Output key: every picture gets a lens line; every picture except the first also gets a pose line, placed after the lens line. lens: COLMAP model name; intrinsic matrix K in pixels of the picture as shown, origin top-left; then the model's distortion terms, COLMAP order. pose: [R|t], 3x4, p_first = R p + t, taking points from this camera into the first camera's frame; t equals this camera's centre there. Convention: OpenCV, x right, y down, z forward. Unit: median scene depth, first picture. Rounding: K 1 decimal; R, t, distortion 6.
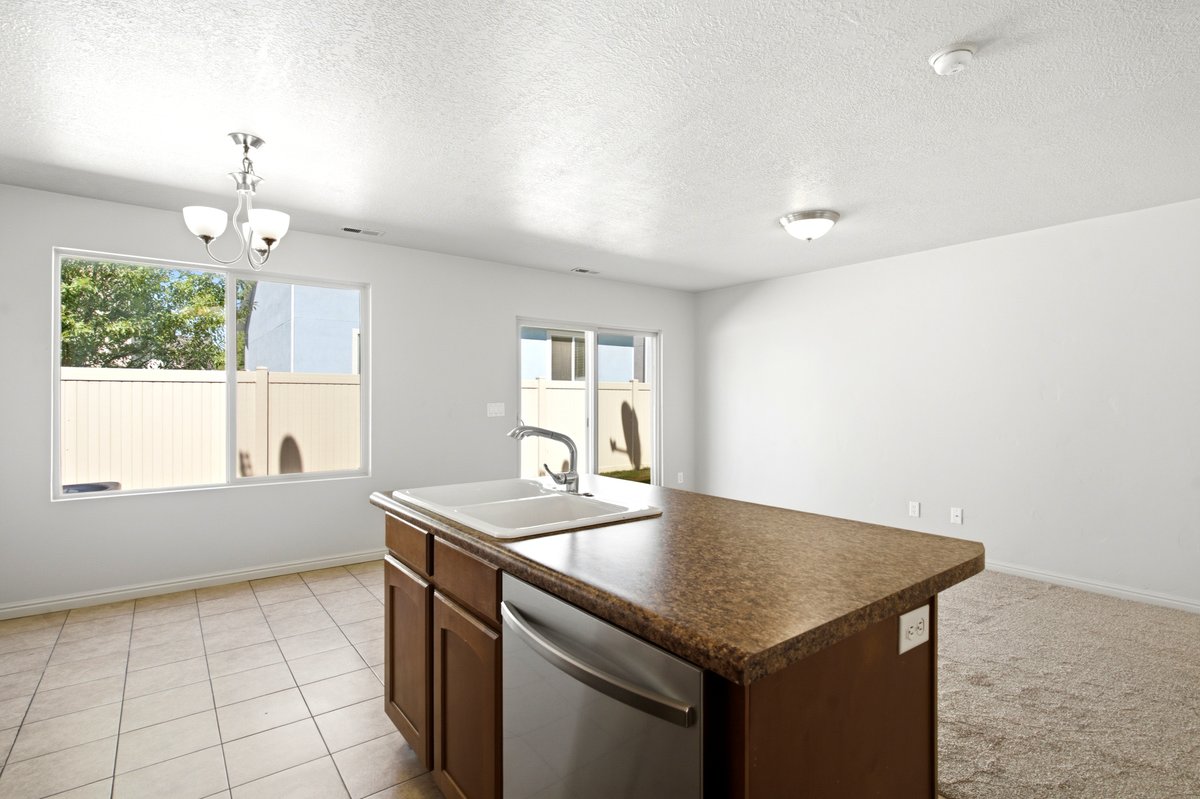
lens RADIAL K [[584.5, 0, 595.8], [0, 584.5, 398.2], [0, 0, 1]] dist [-0.000151, 0.000625]
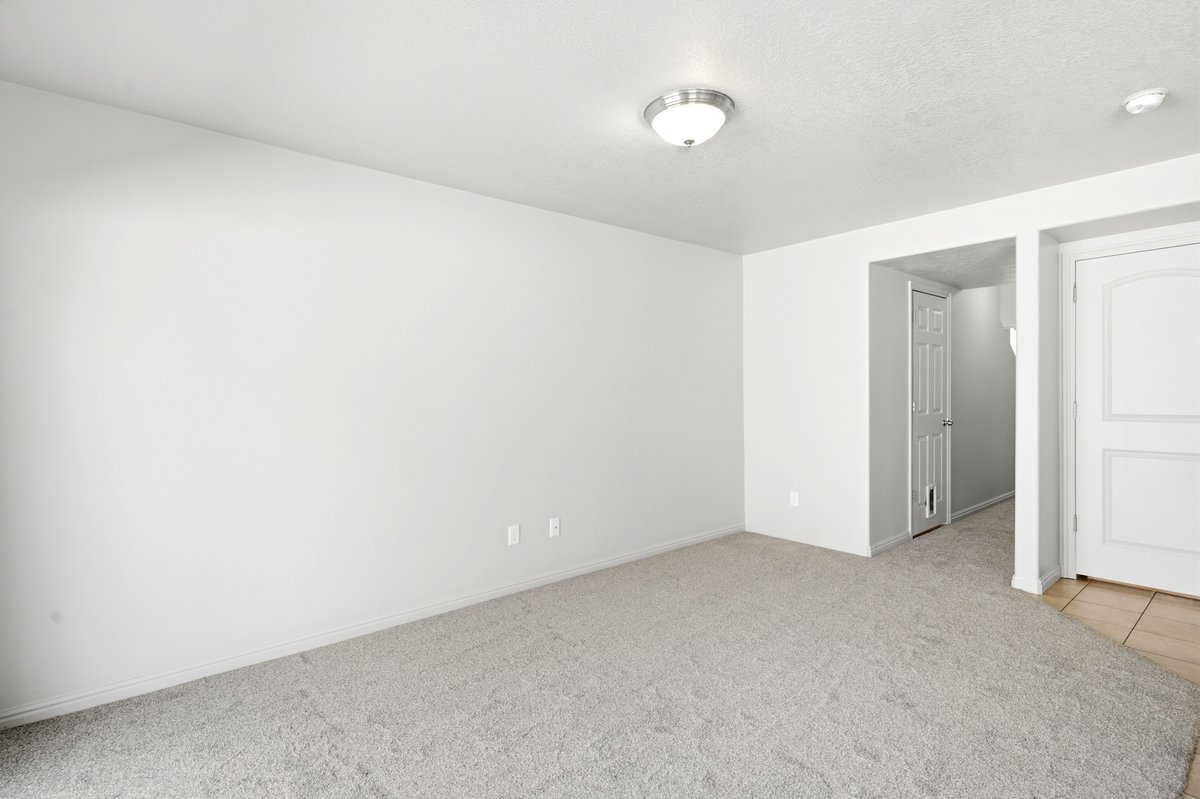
lens RADIAL K [[577.1, 0, 607.1], [0, 577.1, 400.6], [0, 0, 1]] dist [-0.000529, 0.000687]
pose [[-0.063096, -0.015582, 0.997886, -0.266307], [0.007598, 0.999842, 0.016093, 0.002089], [-0.997979, 0.008598, -0.062967, 1.123800]]
